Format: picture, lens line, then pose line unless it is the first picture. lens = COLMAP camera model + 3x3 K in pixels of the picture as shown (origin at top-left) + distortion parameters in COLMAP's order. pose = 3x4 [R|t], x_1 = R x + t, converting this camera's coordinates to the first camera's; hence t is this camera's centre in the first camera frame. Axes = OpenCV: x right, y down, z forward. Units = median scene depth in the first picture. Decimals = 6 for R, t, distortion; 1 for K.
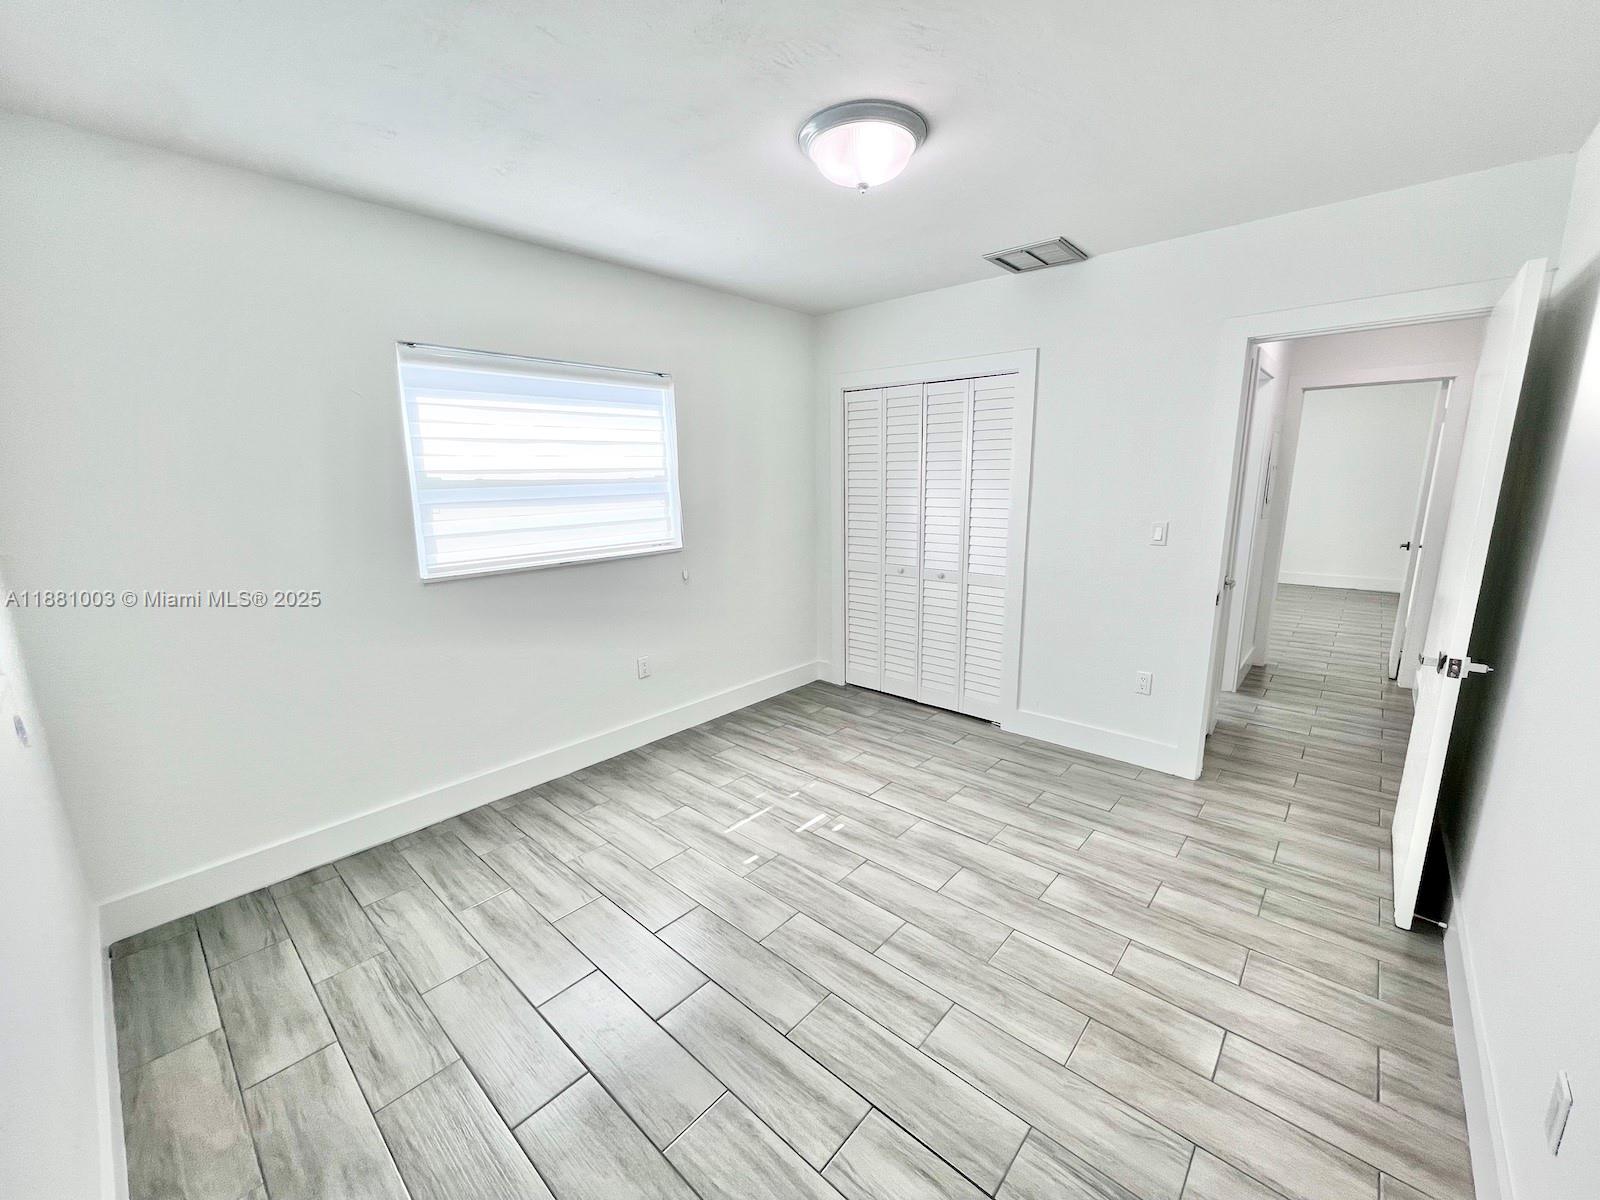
lens RADIAL K [[640.0, 0, 799.9], [0, 640.0, 602.6], [0, 0, 1]] dist [-0.000752, 0.000300]
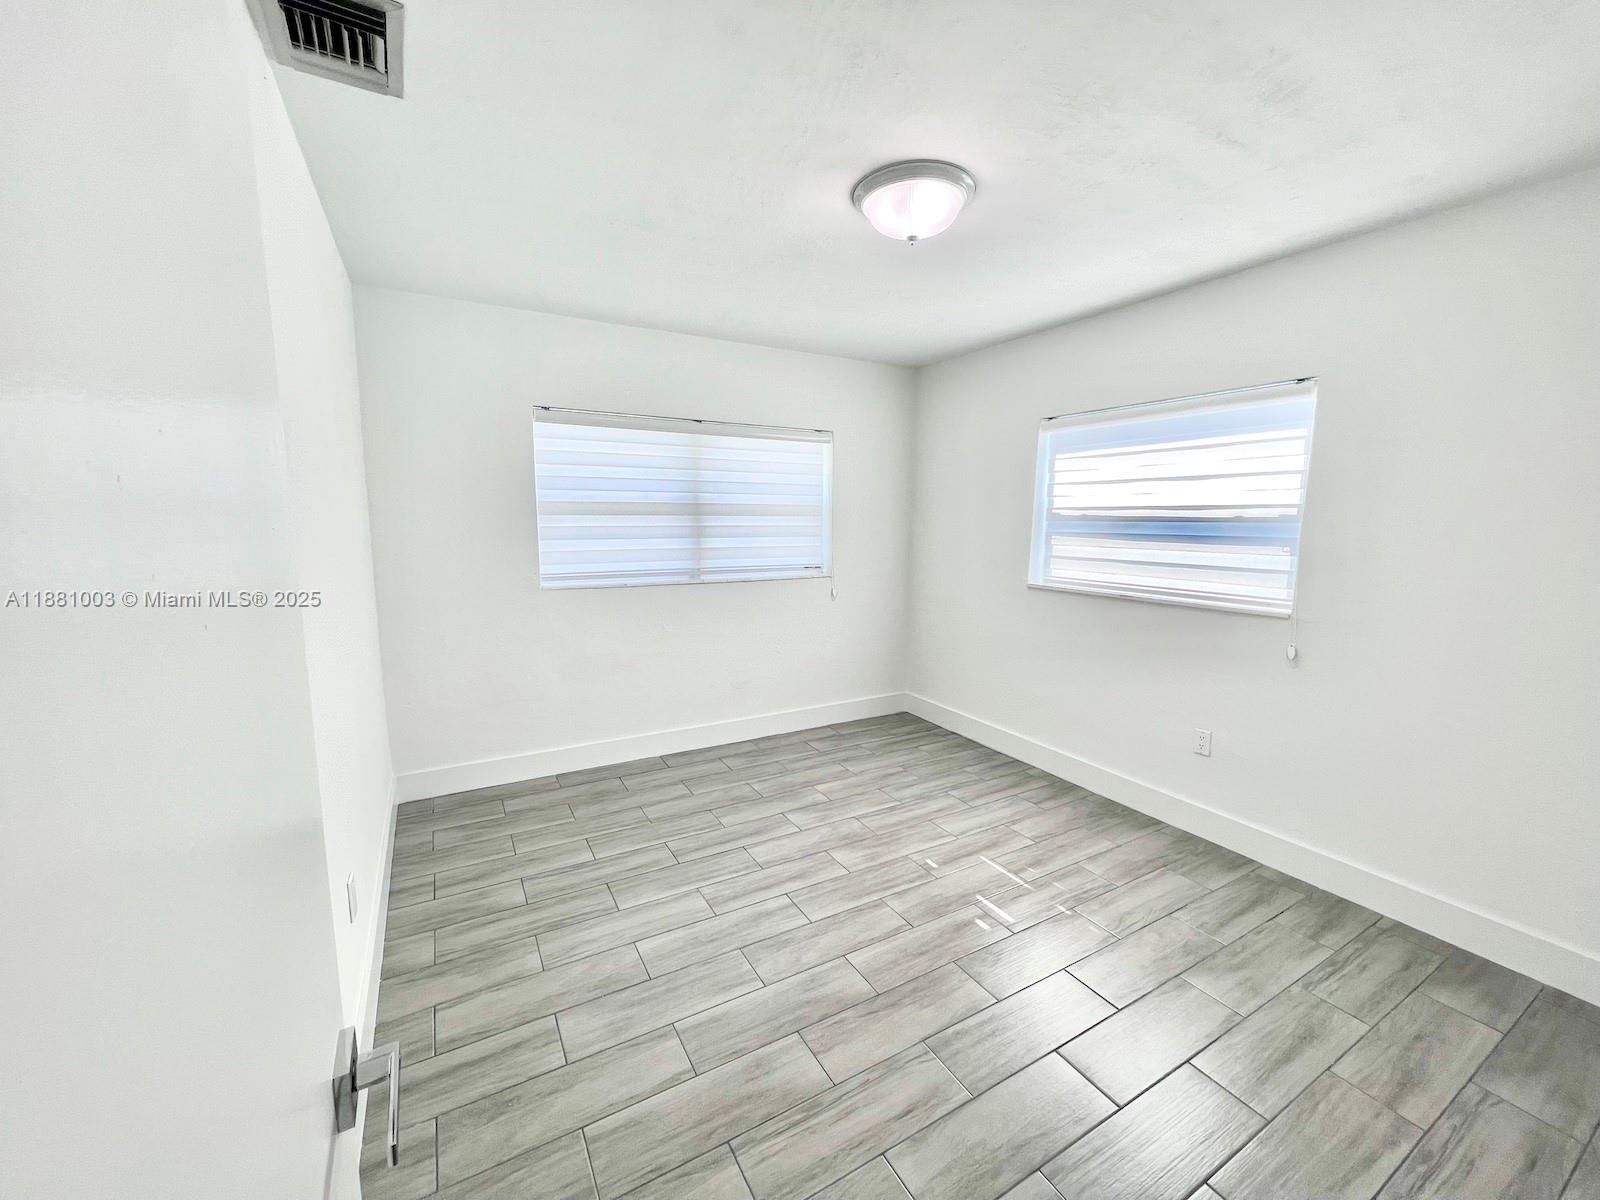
lens RADIAL K [[640.0, 0, 799.9], [0, 640.0, 602.6], [0, 0, 1]] dist [-0.000752, 0.000300]
pose [[-0.317297, 0.139523, -0.938007, 0.844530], [-0.192690, 0.958999, 0.207826, -0.180770], [0.928544, 0.246687, -0.277403, 0.875090]]
